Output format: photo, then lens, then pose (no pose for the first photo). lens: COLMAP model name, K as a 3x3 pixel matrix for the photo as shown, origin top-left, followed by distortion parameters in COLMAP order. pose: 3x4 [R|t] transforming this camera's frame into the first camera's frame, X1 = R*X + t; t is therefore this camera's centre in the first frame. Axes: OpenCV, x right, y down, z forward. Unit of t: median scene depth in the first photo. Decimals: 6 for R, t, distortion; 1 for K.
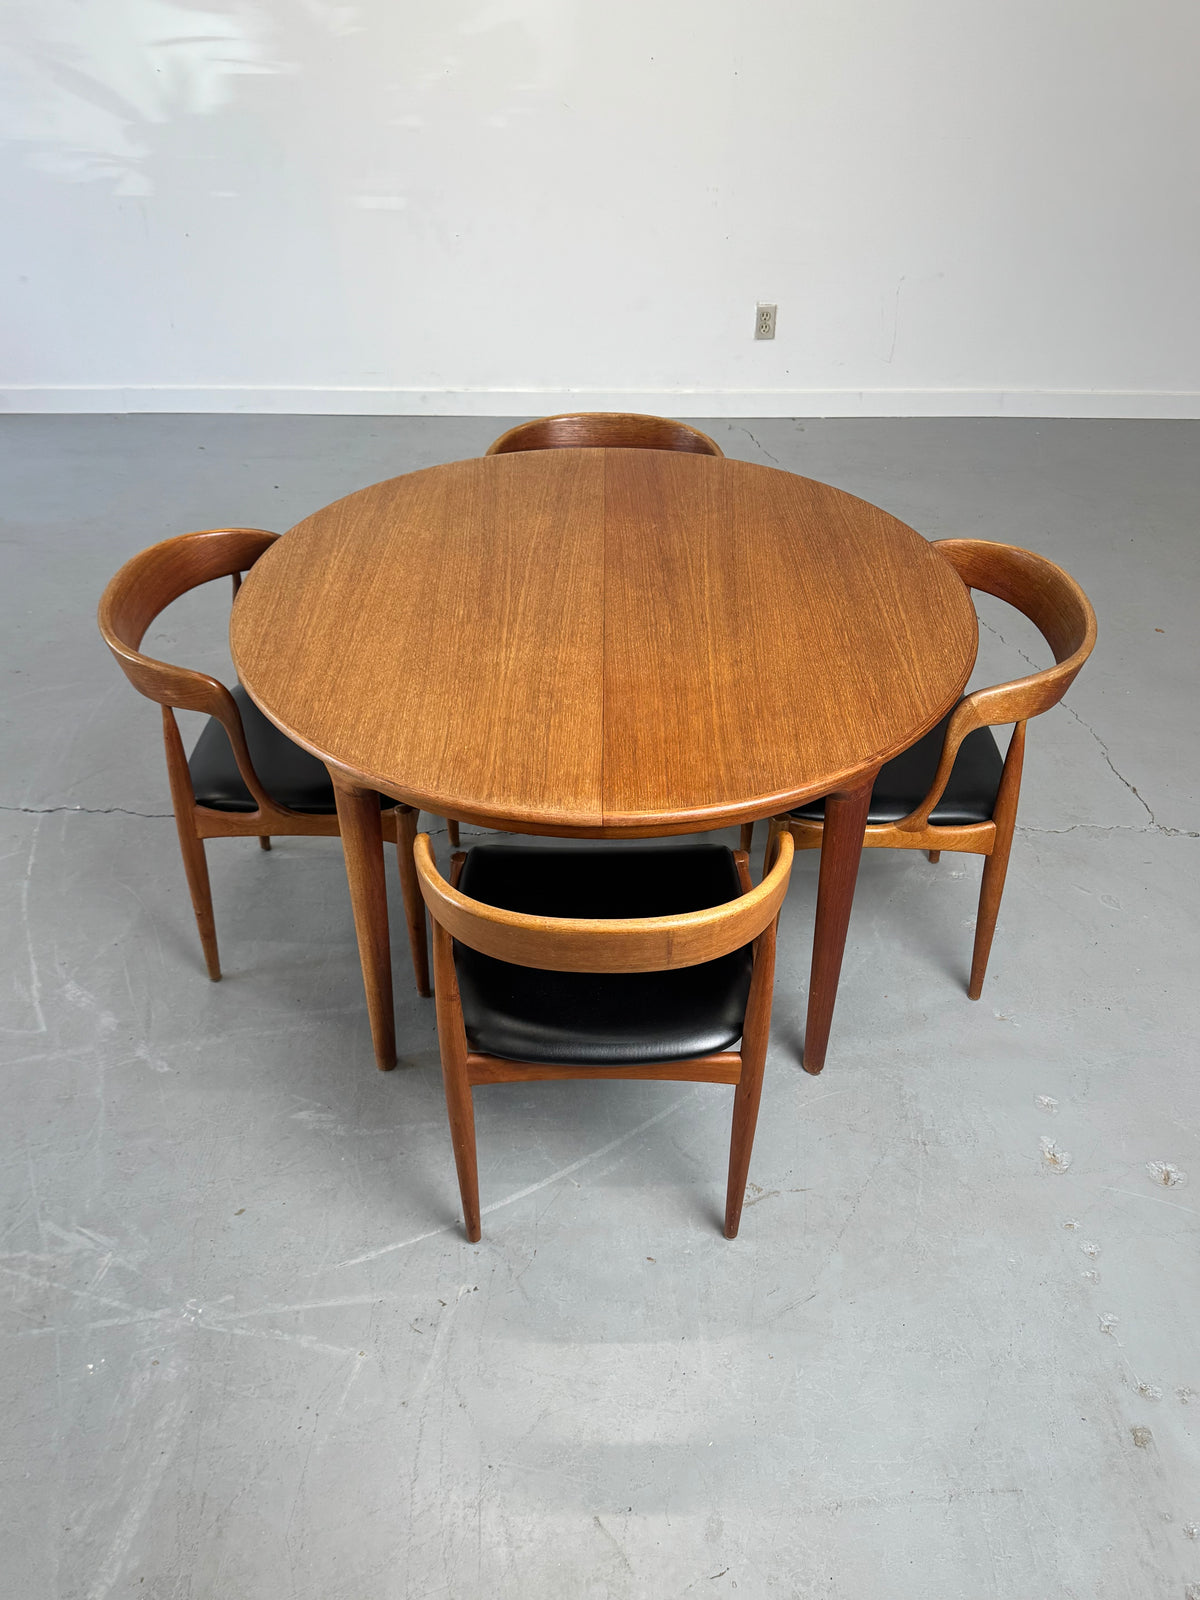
lens RADIAL K [[1348.4, 0, 601.5], [0, 1348.4, 808.3], [0, 0, 1]] dist [0.102790, -0.134980]
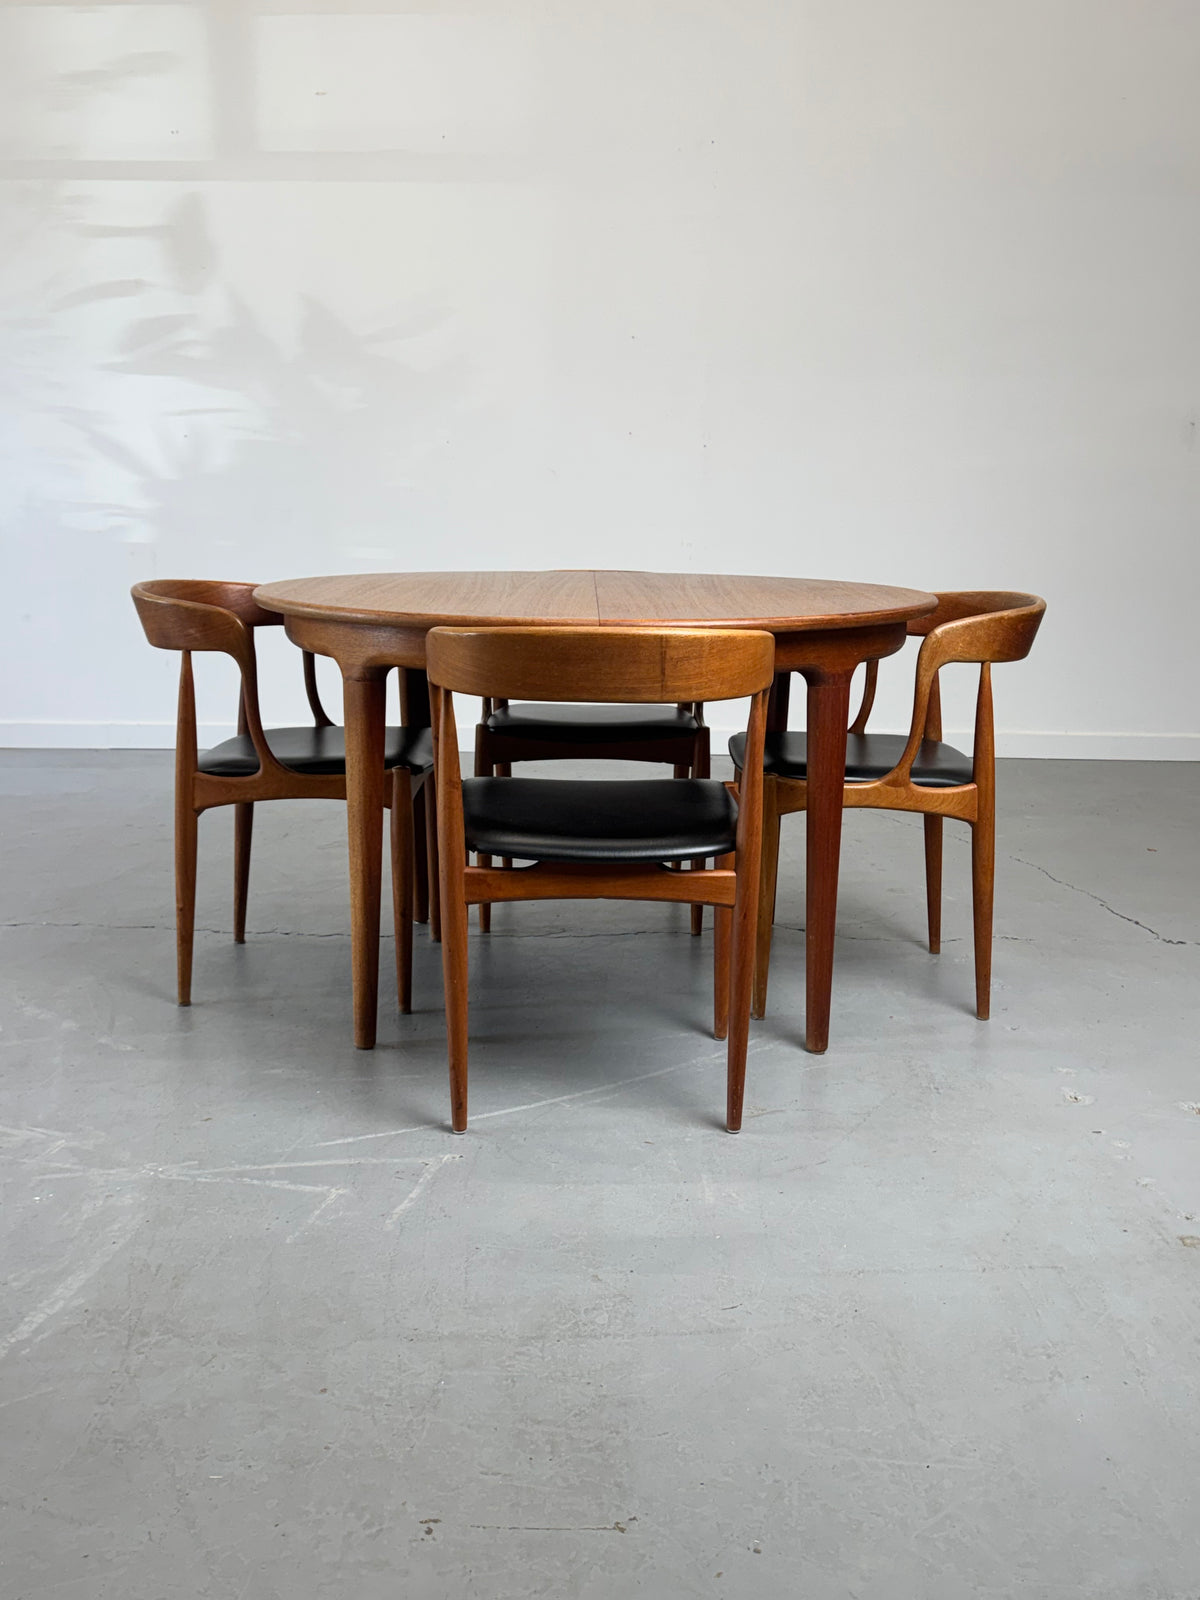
lens RADIAL K [[1568.0, 0, 596.9], [0, 1568.0, 803.1], [0, 0, 1]] dist [0.108410, 0.000000]
pose [[0.999867, 0.005261, 0.015414, -0.016532], [0.002023, 0.898946, -0.438055, 0.568421], [-0.016161, 0.438028, 0.898816, -0.066803]]
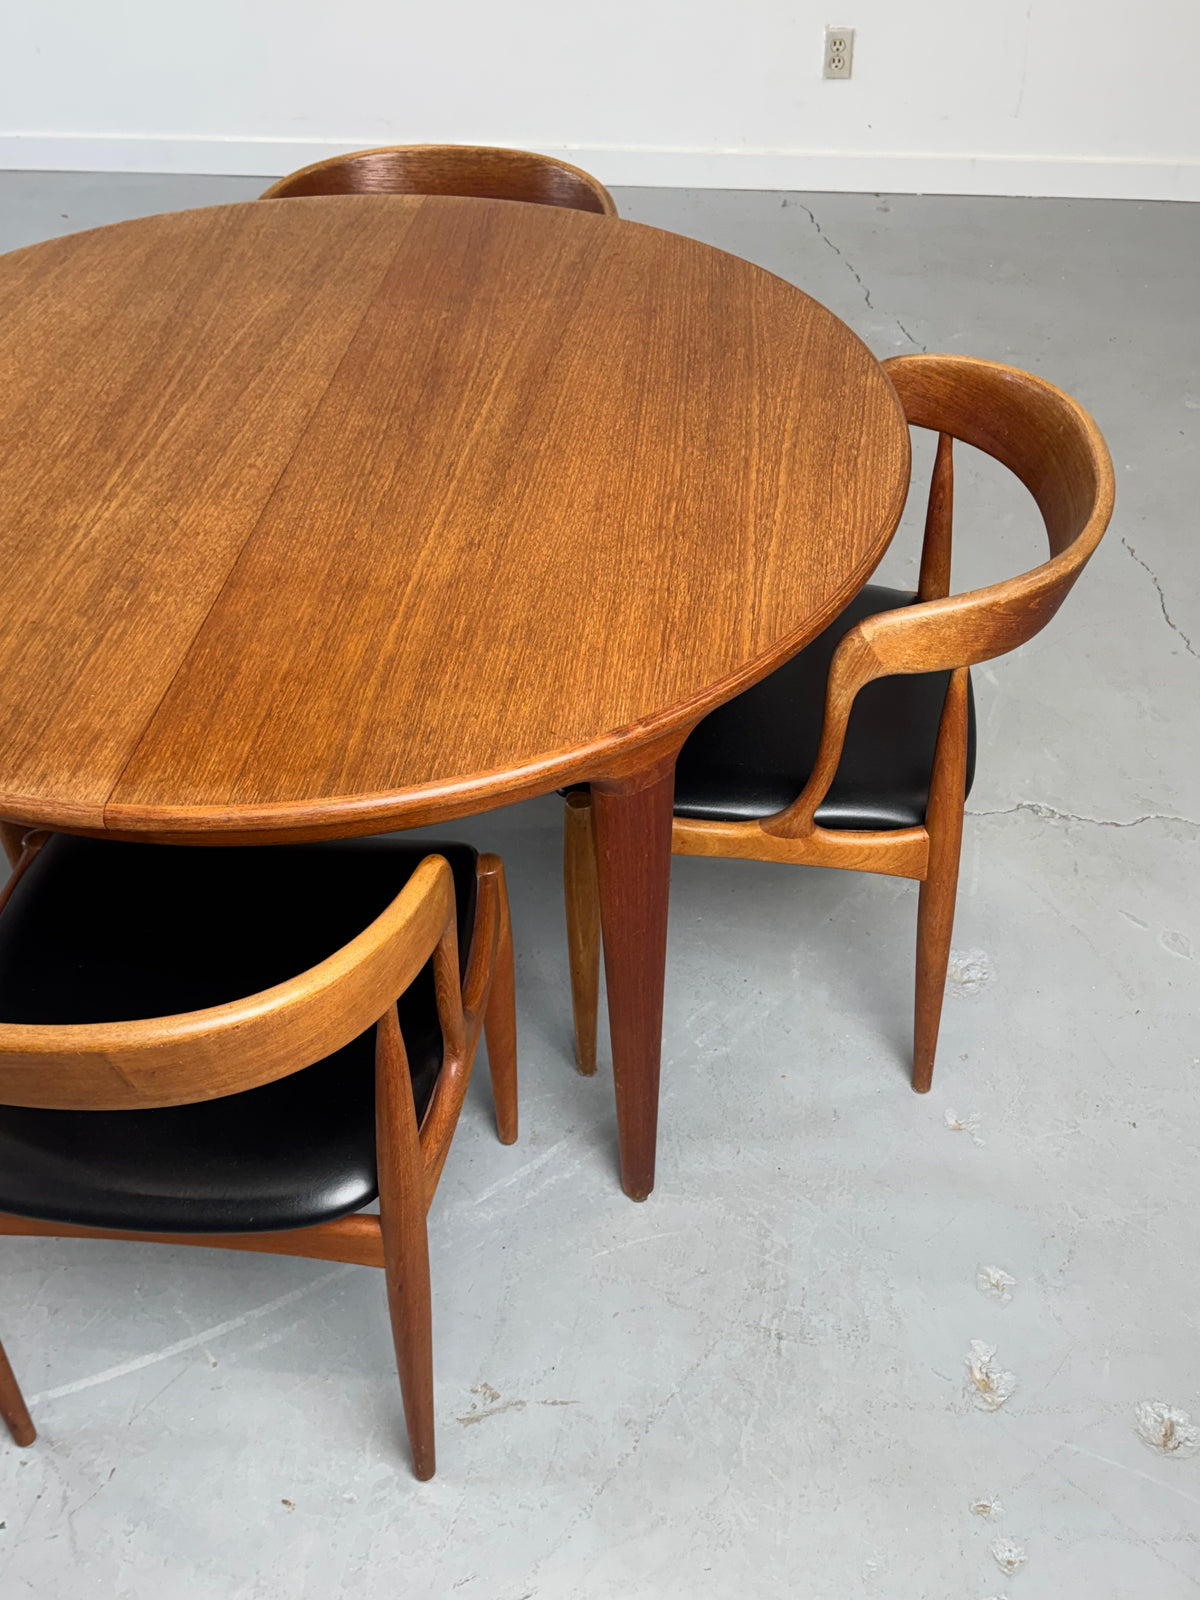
lens RADIAL K [[1568.0, 0, 602.5], [0, 1568.0, 803.4], [0, 0, 1]] dist [0.108410, 0.000000]
pose [[0.993389, 0.060757, -0.097401, 0.220830], [-0.053938, 0.996004, 0.071182, -0.045350], [0.101337, -0.065458, 0.992696, 0.298046]]
